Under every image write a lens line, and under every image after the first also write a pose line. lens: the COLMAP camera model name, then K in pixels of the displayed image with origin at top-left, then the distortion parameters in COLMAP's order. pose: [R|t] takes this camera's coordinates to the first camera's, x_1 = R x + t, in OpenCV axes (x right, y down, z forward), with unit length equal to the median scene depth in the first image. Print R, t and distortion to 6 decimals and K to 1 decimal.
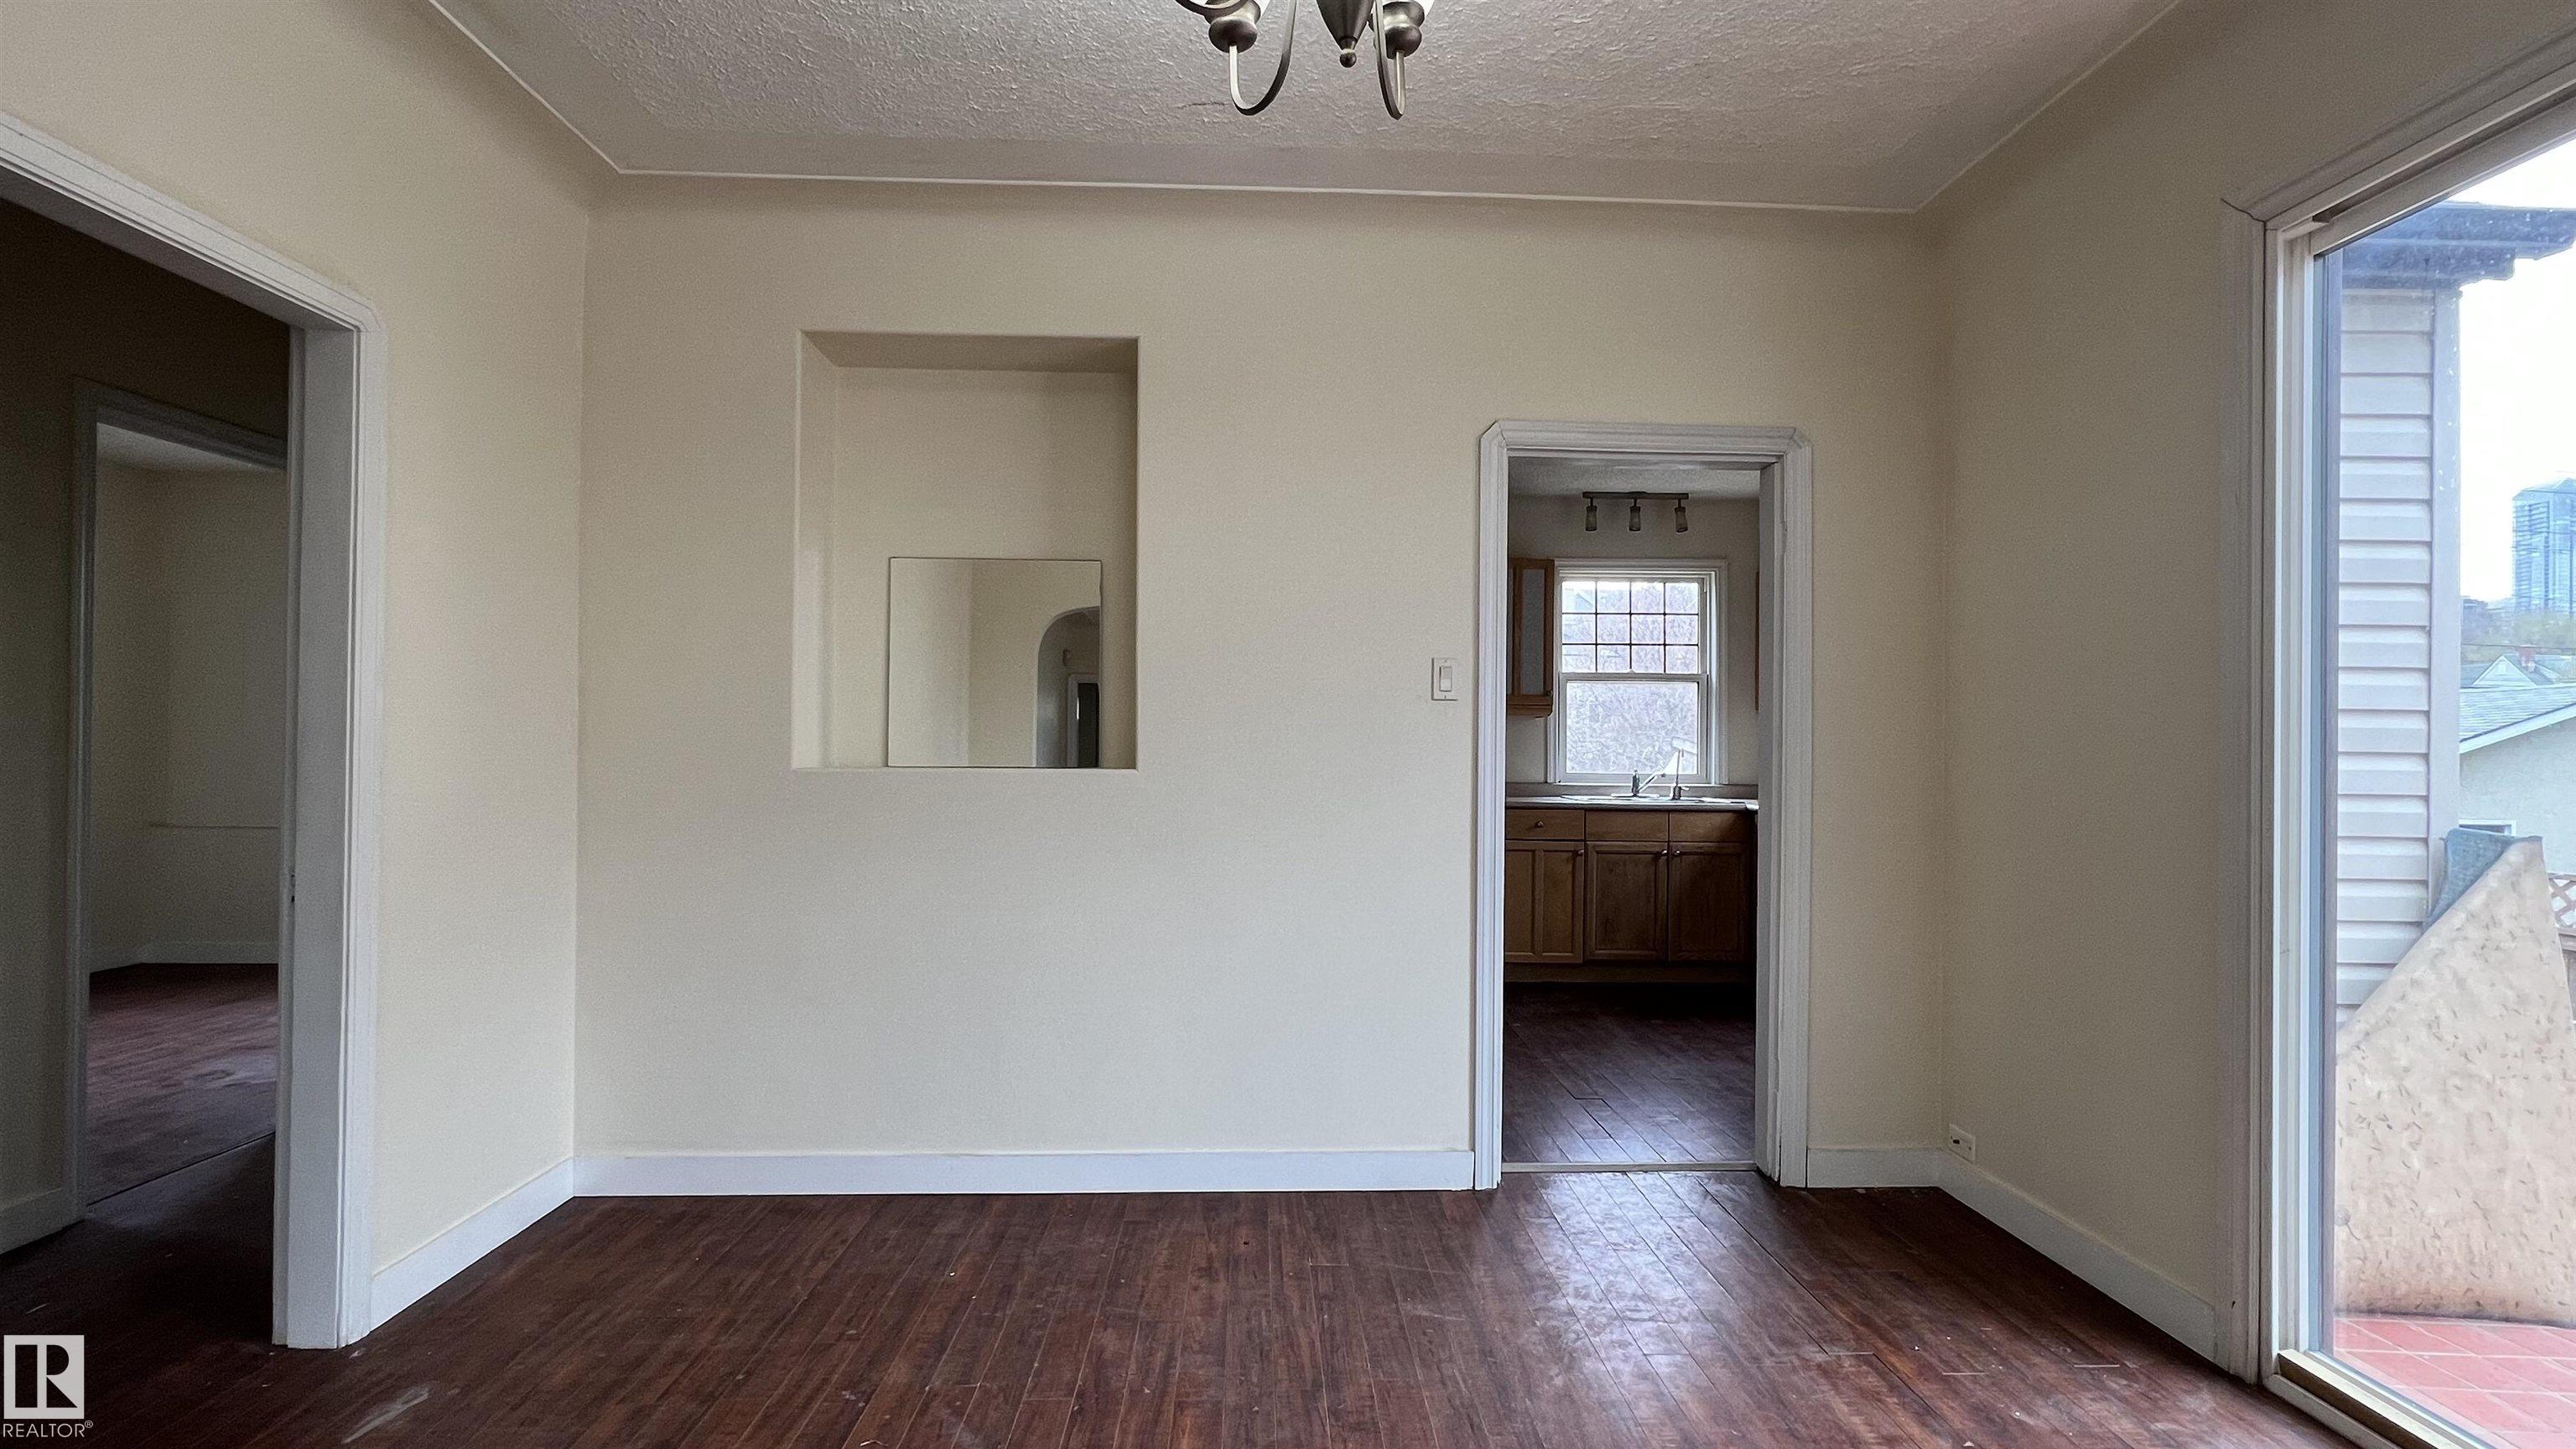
lens RADIAL K [[1173.4, 0, 1294.3], [0, 1173.4, 739.7], [0, 0, 1]] dist [-0.003225, 0.000538]
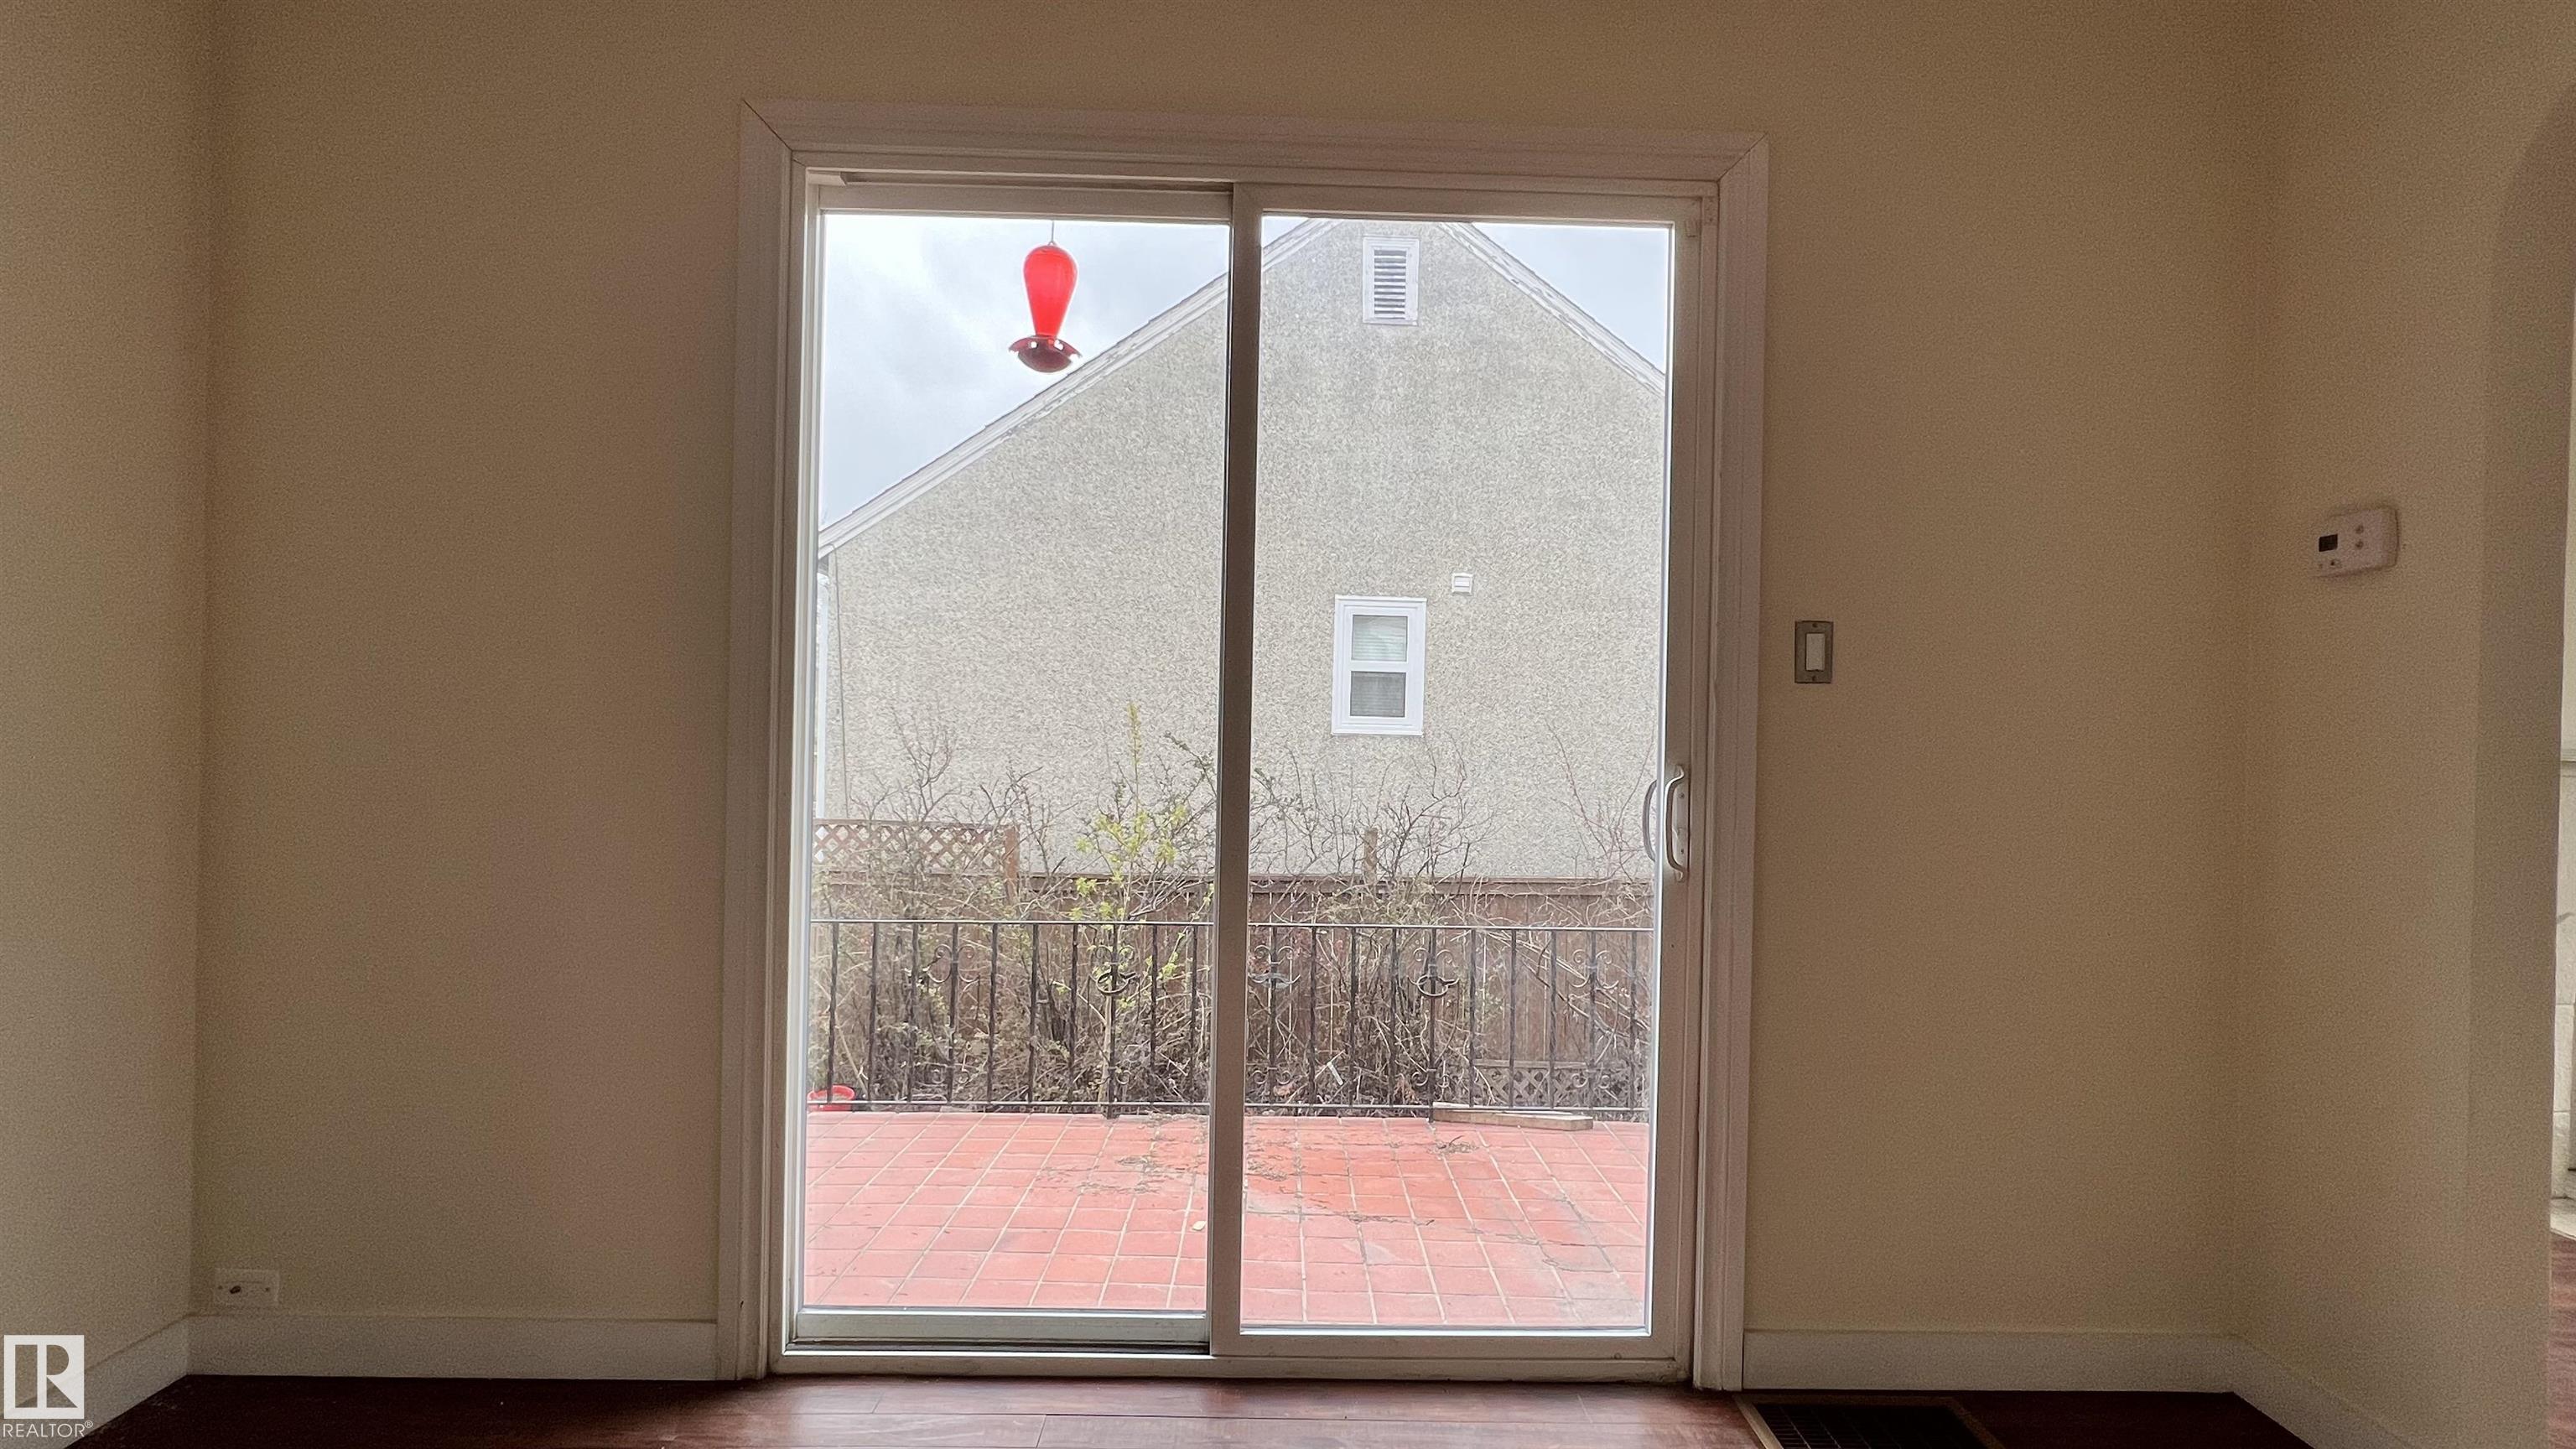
lens RADIAL K [[1173.4, 0, 1294.3], [0, 1173.4, 739.7], [0, 0, 1]] dist [-0.003225, 0.000538]
pose [[0.011437, -0.015692, 0.999811, -0.045095], [-0.030645, 0.999402, 0.016036, 0.001665], [-0.999465, -0.030822, 0.010950, 0.221747]]
